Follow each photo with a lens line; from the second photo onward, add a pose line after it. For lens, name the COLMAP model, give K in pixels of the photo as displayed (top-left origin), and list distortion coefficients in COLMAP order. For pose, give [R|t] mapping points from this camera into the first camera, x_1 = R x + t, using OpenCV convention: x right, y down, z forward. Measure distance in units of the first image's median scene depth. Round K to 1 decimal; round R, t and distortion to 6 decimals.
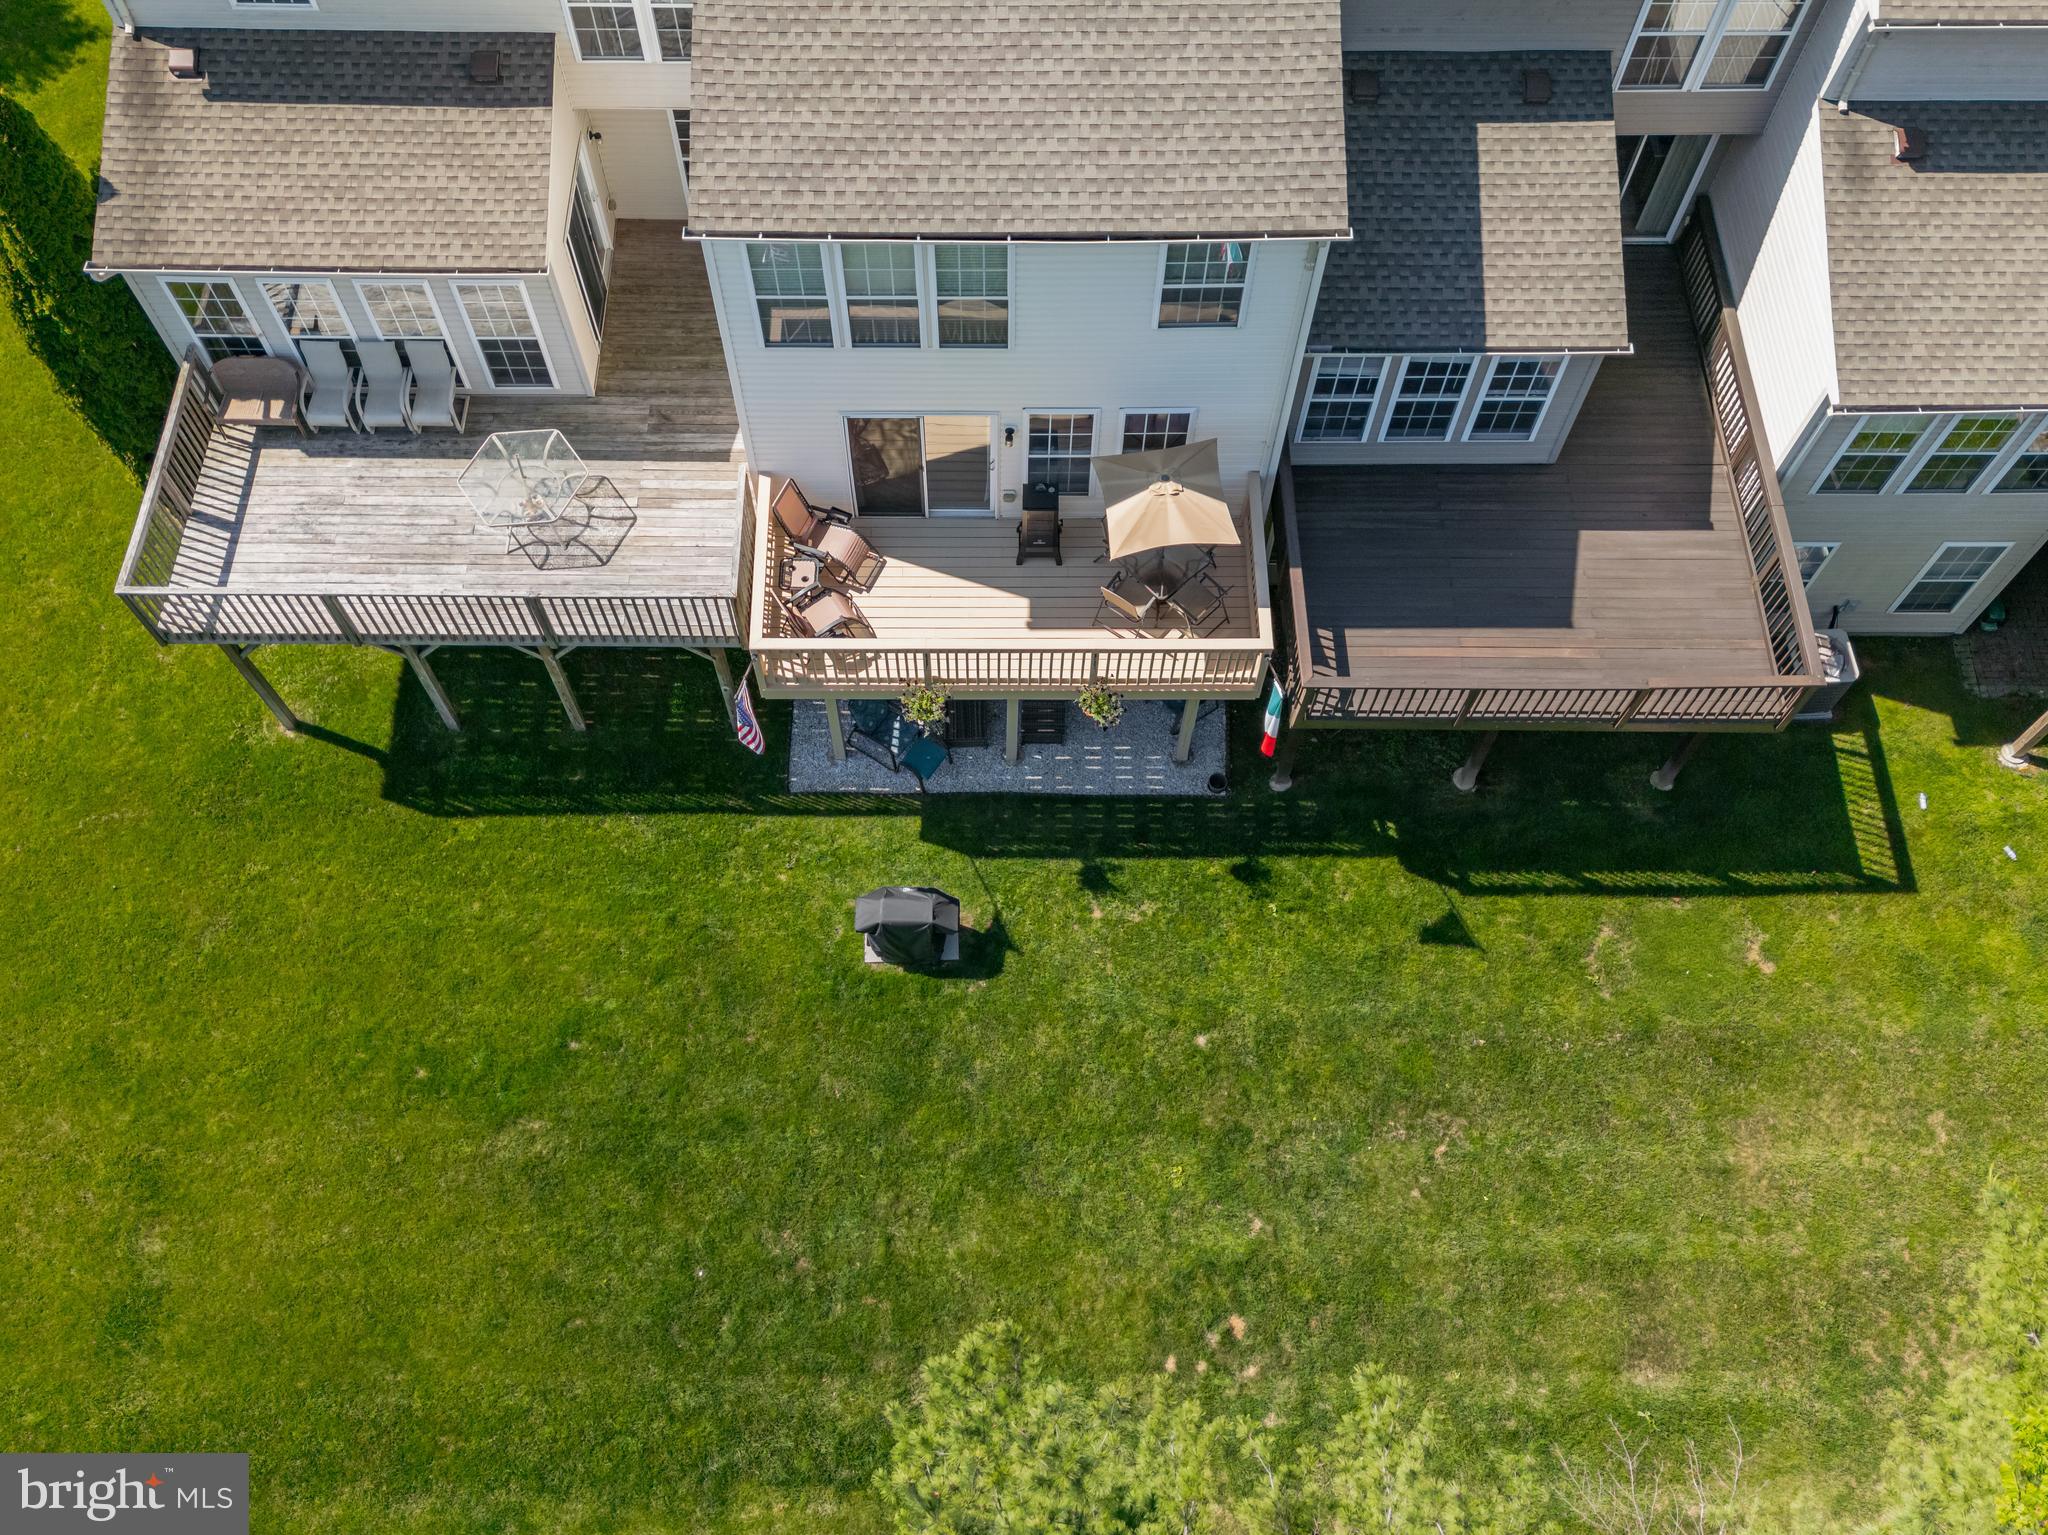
lens RADIAL K [[1939.6, 0, 1024.0], [0, 1939.6, 767.5], [0, 0, 1]] dist [0.107760, -0.166806]
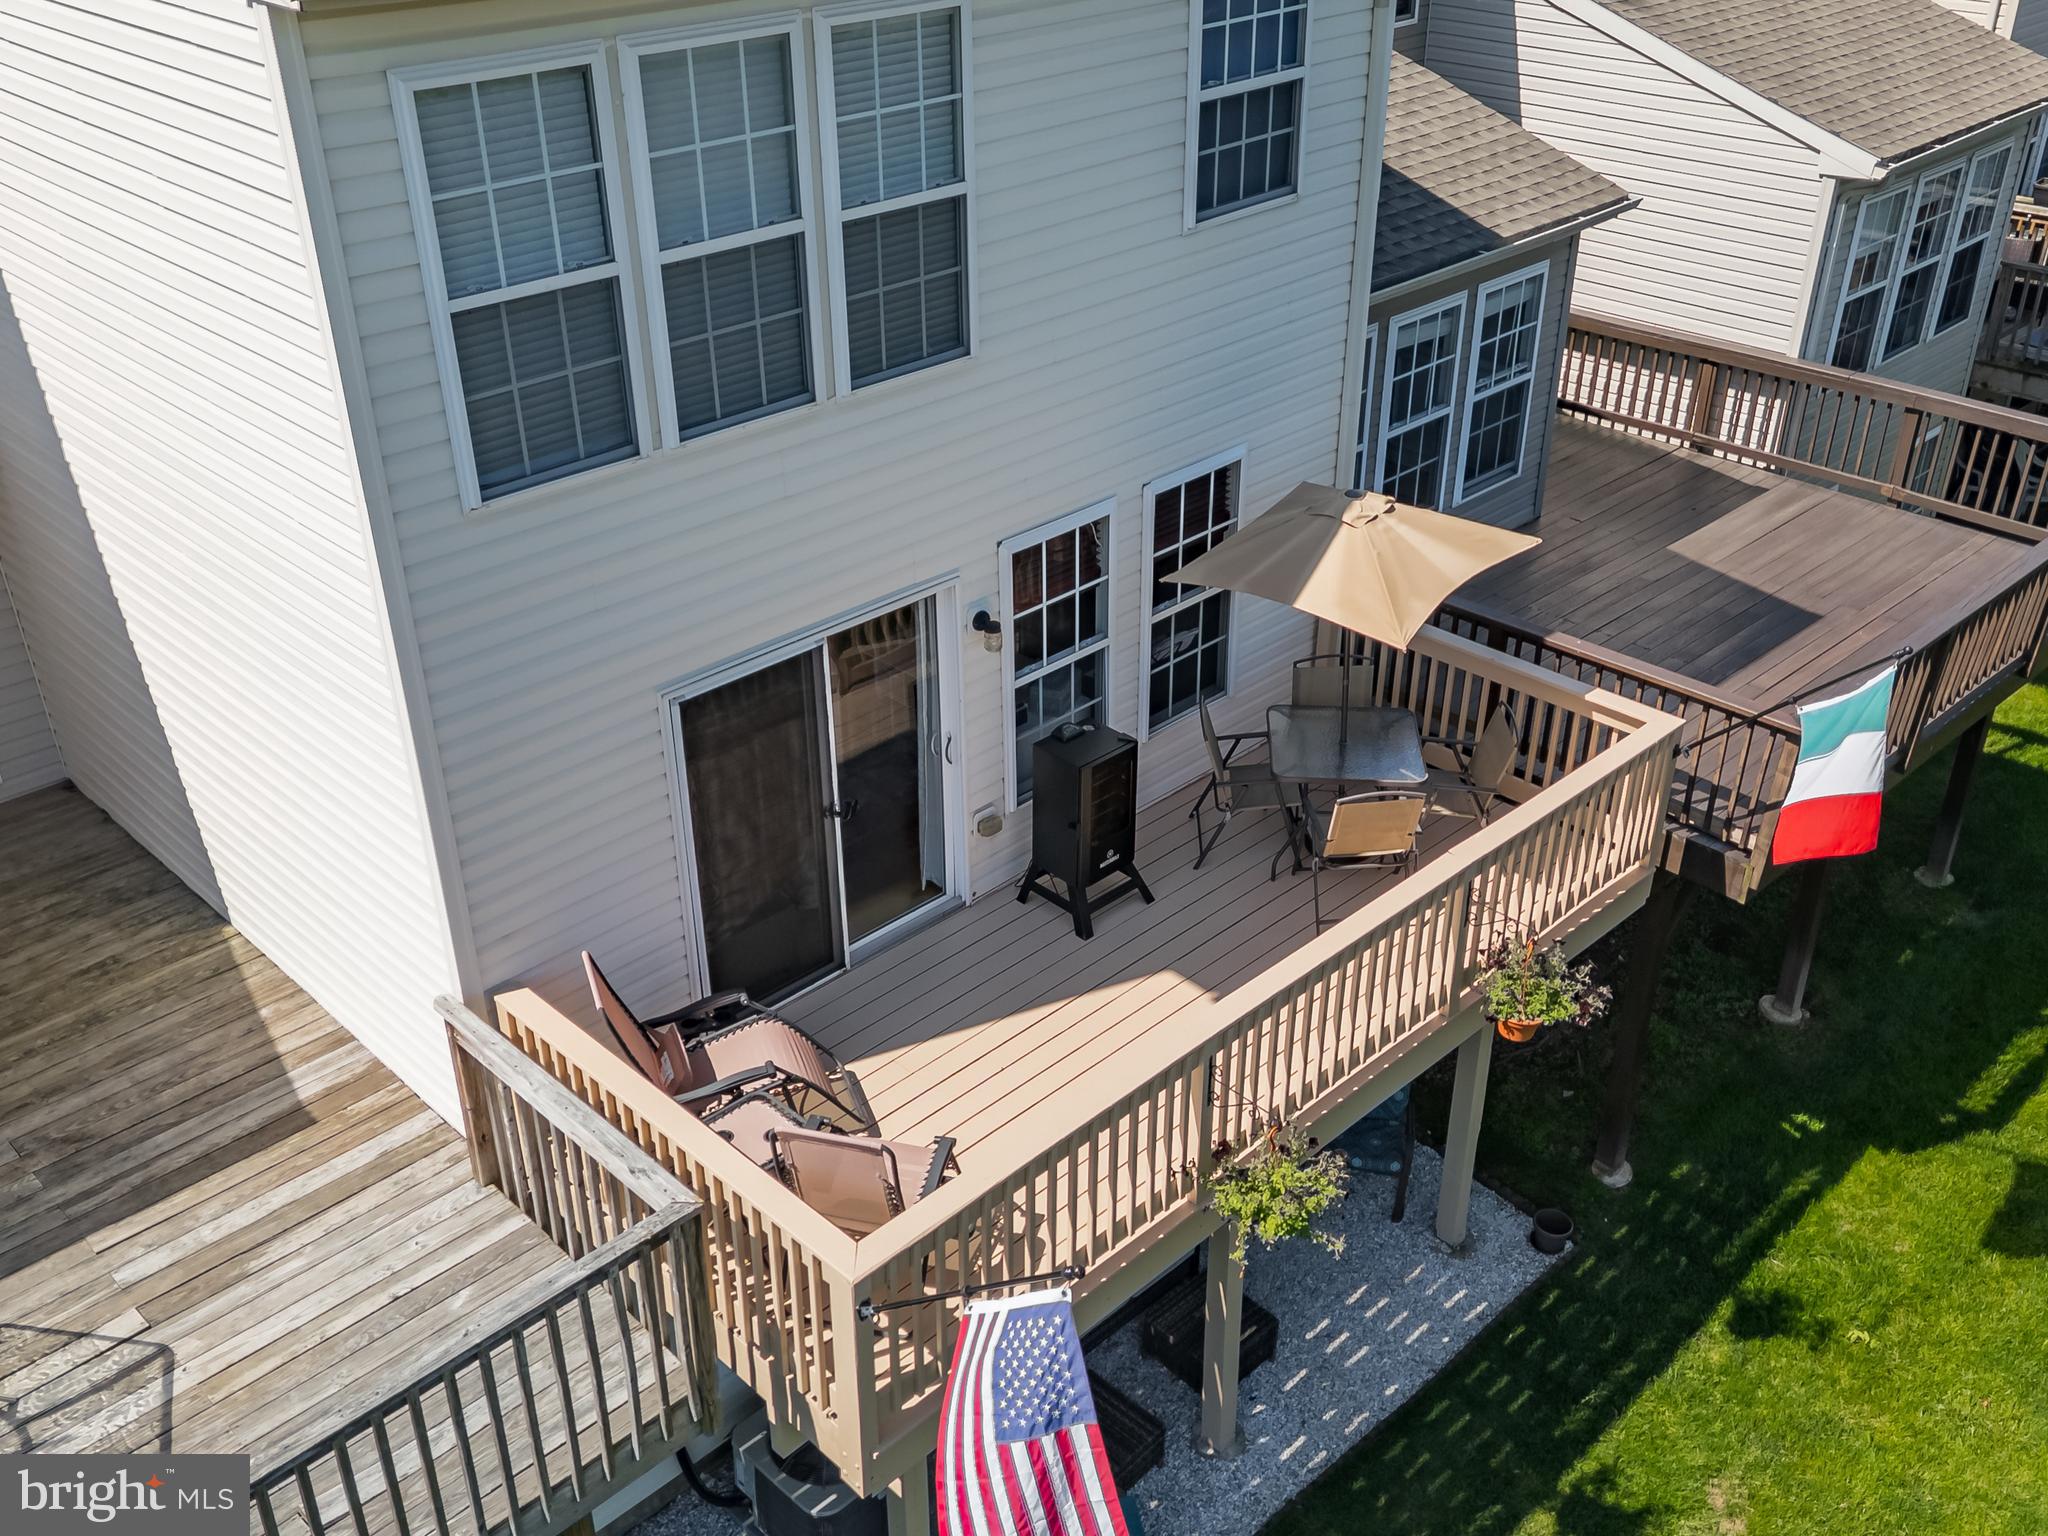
lens RADIAL K [[1939.6, 0, 1024.0], [0, 1939.6, 768.0], [0, 0, 1]] dist [0.107760, -0.166806]
pose [[0.700999, -0.340005, 0.626895, -0.268869], [0.629778, 0.707596, -0.320448, 0.000332], [-0.334635, 0.619439, 0.710151, 0.645861]]
